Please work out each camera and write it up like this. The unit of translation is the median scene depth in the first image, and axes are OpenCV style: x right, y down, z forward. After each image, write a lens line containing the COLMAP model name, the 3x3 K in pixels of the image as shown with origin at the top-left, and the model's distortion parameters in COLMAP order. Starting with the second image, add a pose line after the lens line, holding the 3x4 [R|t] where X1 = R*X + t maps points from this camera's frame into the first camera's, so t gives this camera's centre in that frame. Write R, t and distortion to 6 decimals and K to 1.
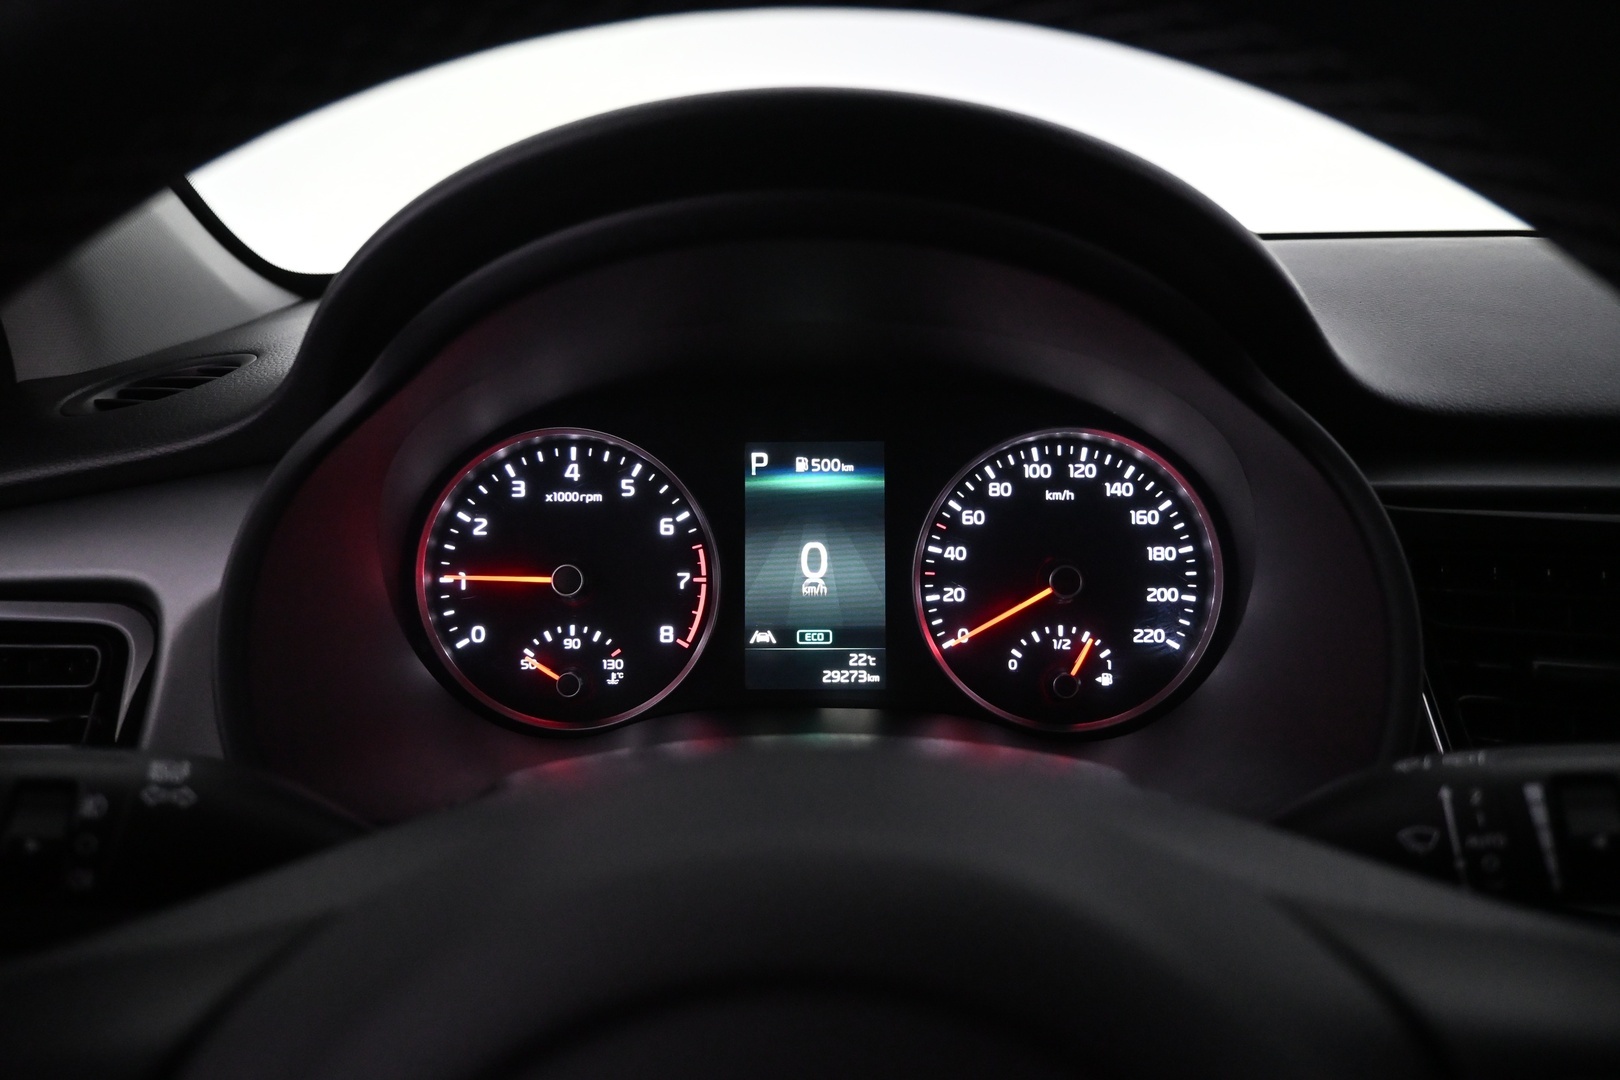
lens RADIAL K [[1094.7, 0, 827.0], [0, 1094.7, 508.9], [0, 0, 1]] dist [0.012401, -0.011634]
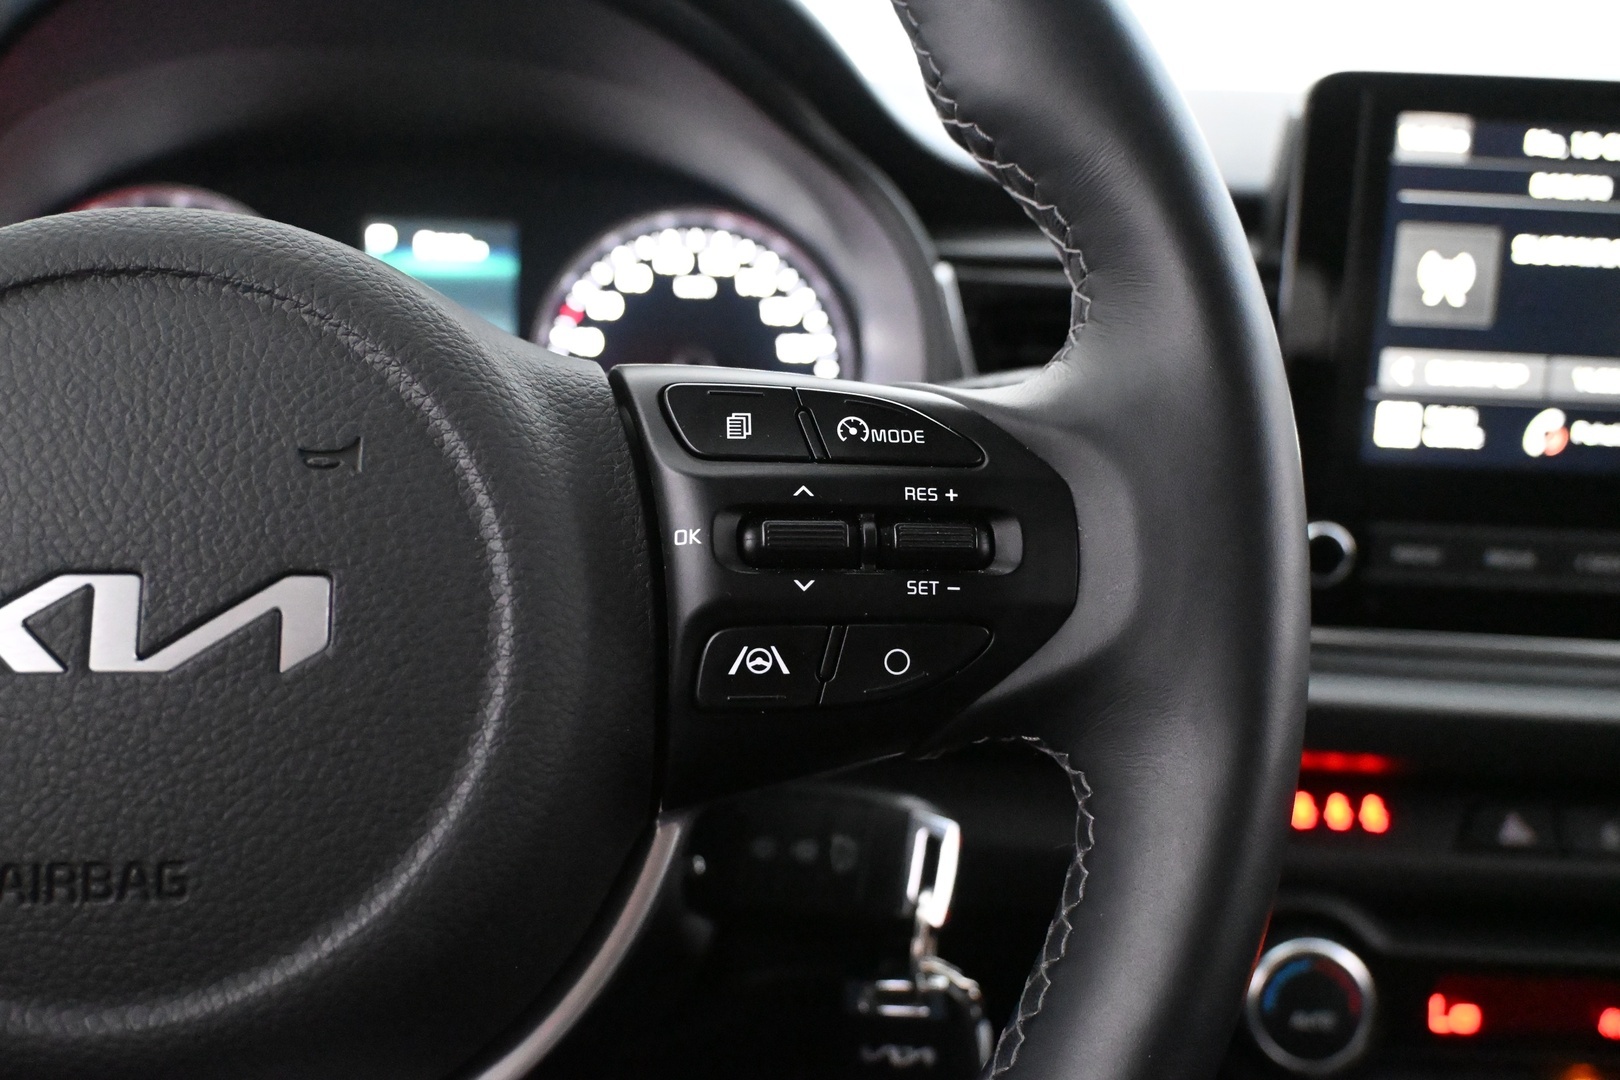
lens RADIAL K [[1470.4, 0, 818.8], [0, 1470.4, 532.6], [0, 0, 1]] dist [-0.019311, 0.000000]
pose [[0.989750, 0.022808, 0.140979, 0.140587], [-0.016763, 0.998894, -0.043919, 0.262219], [-0.141825, 0.041106, 0.989038, -0.305172]]
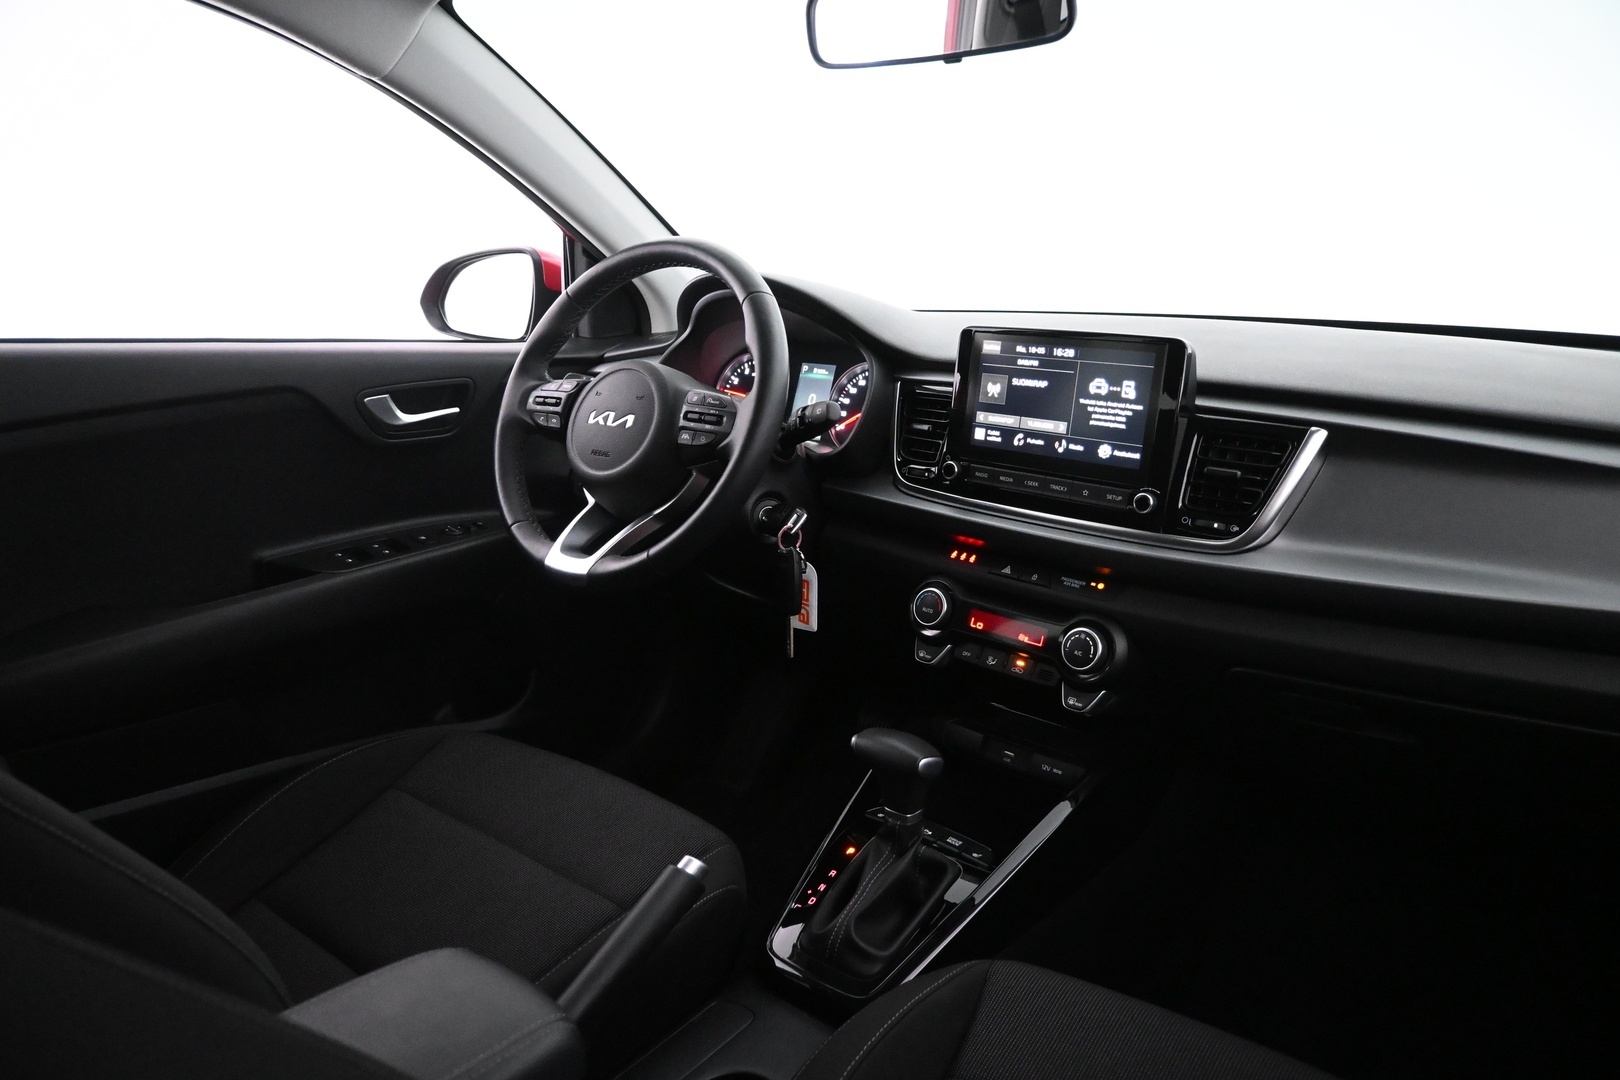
lens RADIAL K [[1094.7, 0, 813.6], [0, 1094.7, 539.5], [0, 0, 1]] dist [0.012401, -0.011634]
pose [[0.810552, 0.170695, -0.560239, 1.899303], [-0.209264, 0.977847, -0.004829, 0.470853], [0.547004, 0.121152, 0.828317, -1.654492]]
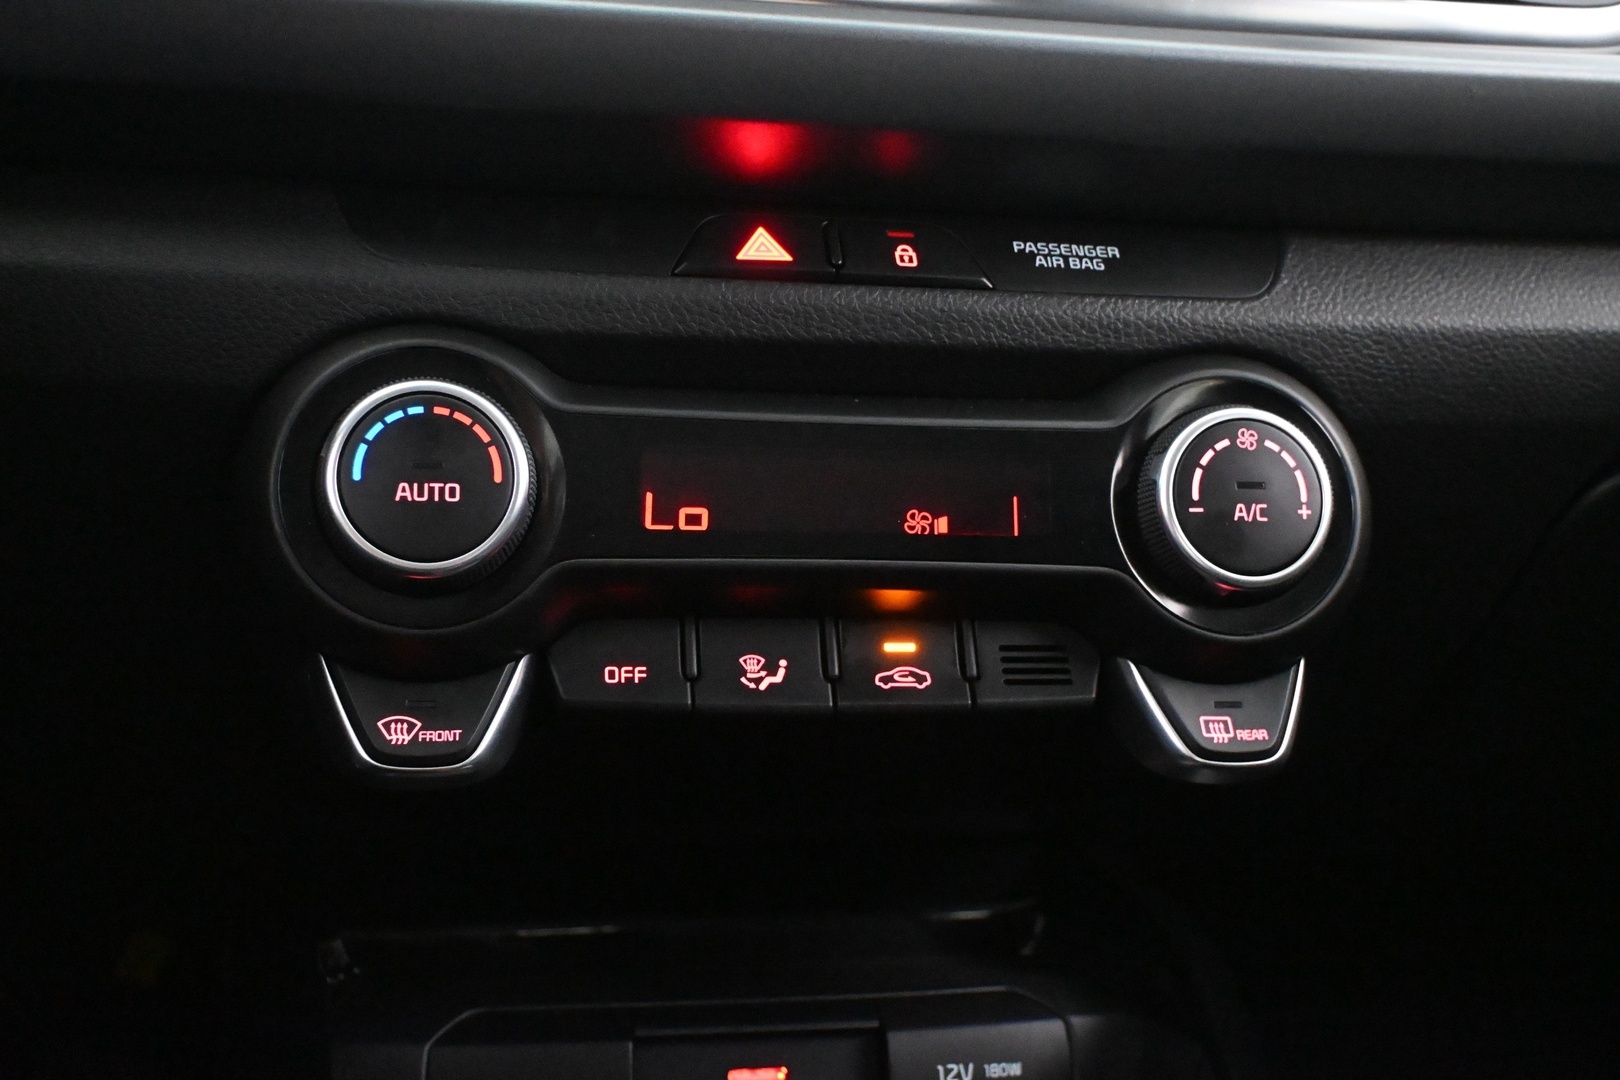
lens RADIAL K [[1849.2, 0, 803.0], [0, 1849.2, 537.7], [0, 0, 1]] dist [-0.012948, 0.000000]
pose [[0.950955, 0.008956, 0.309201, 0.560608], [0.039922, 0.987668, -0.151389, 0.727242], [-0.306744, 0.156307, 0.938870, -0.138246]]
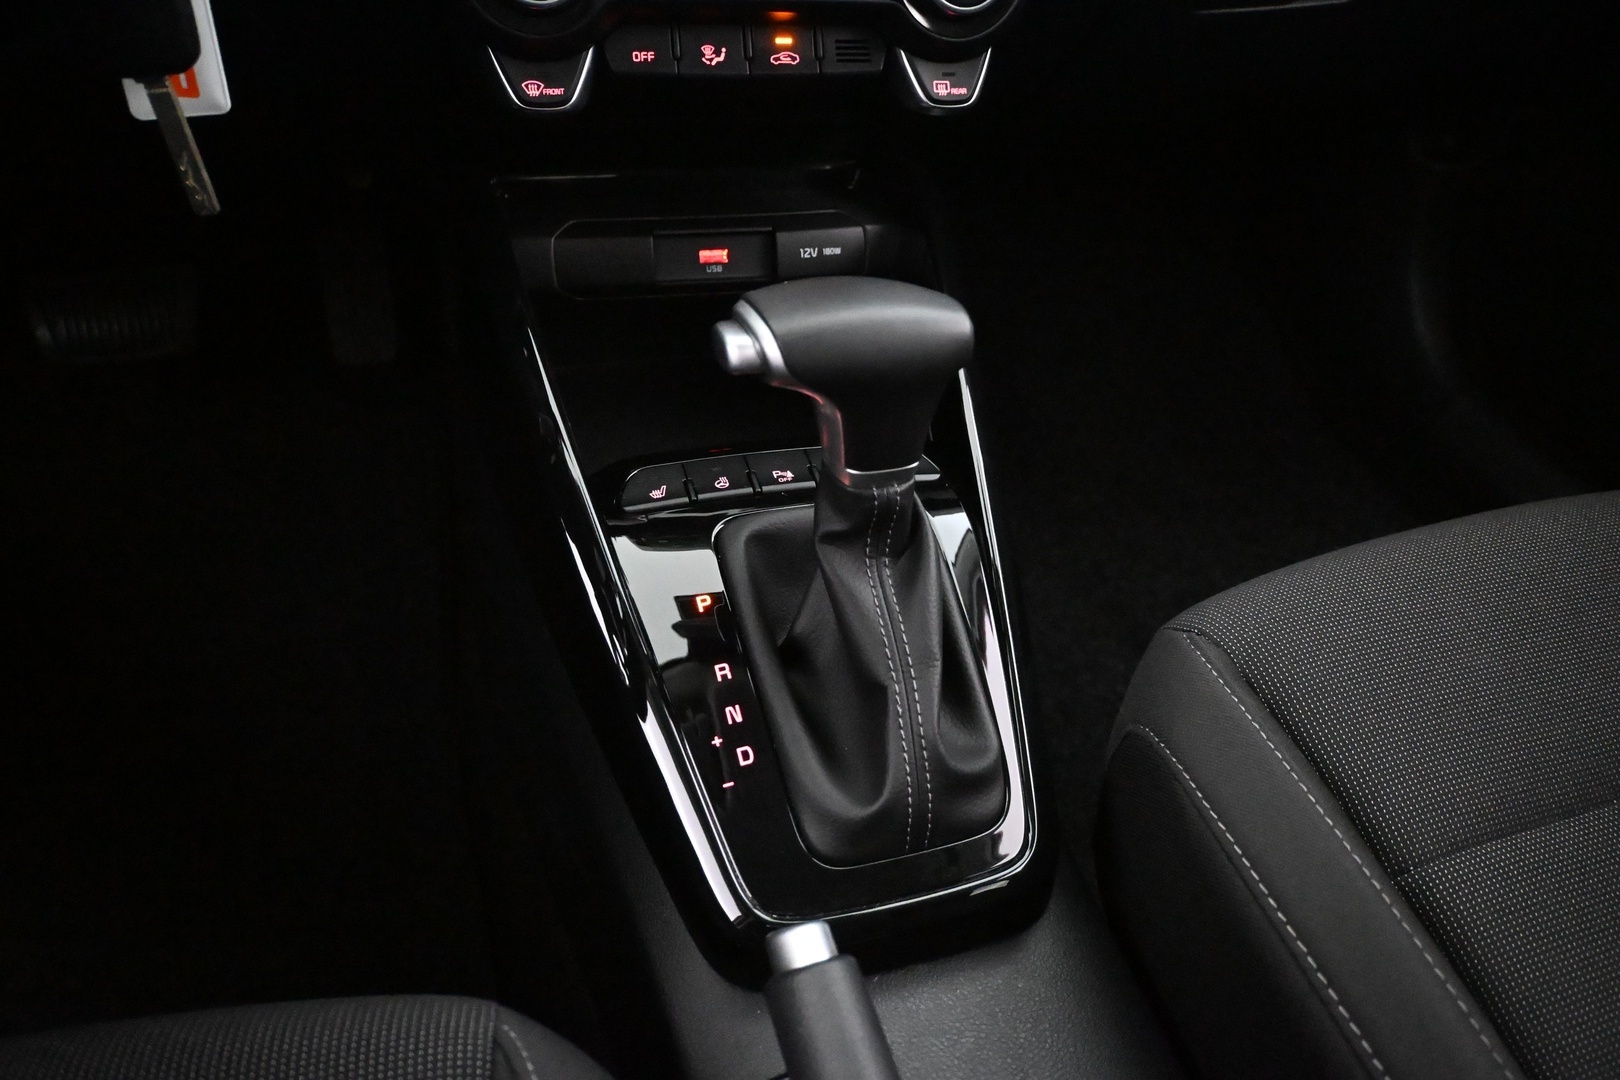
lens RADIAL K [[1196.2, 0, 799.2], [0, 1196.2, 541.8], [0, 0, 1]] dist [-0.008593, 0.001745]
pose [[0.936381, -0.155183, 0.314816, 0.460824], [0.023939, 0.923097, 0.383821, 0.644222], [-0.350168, -0.351866, 0.868085, -0.478143]]
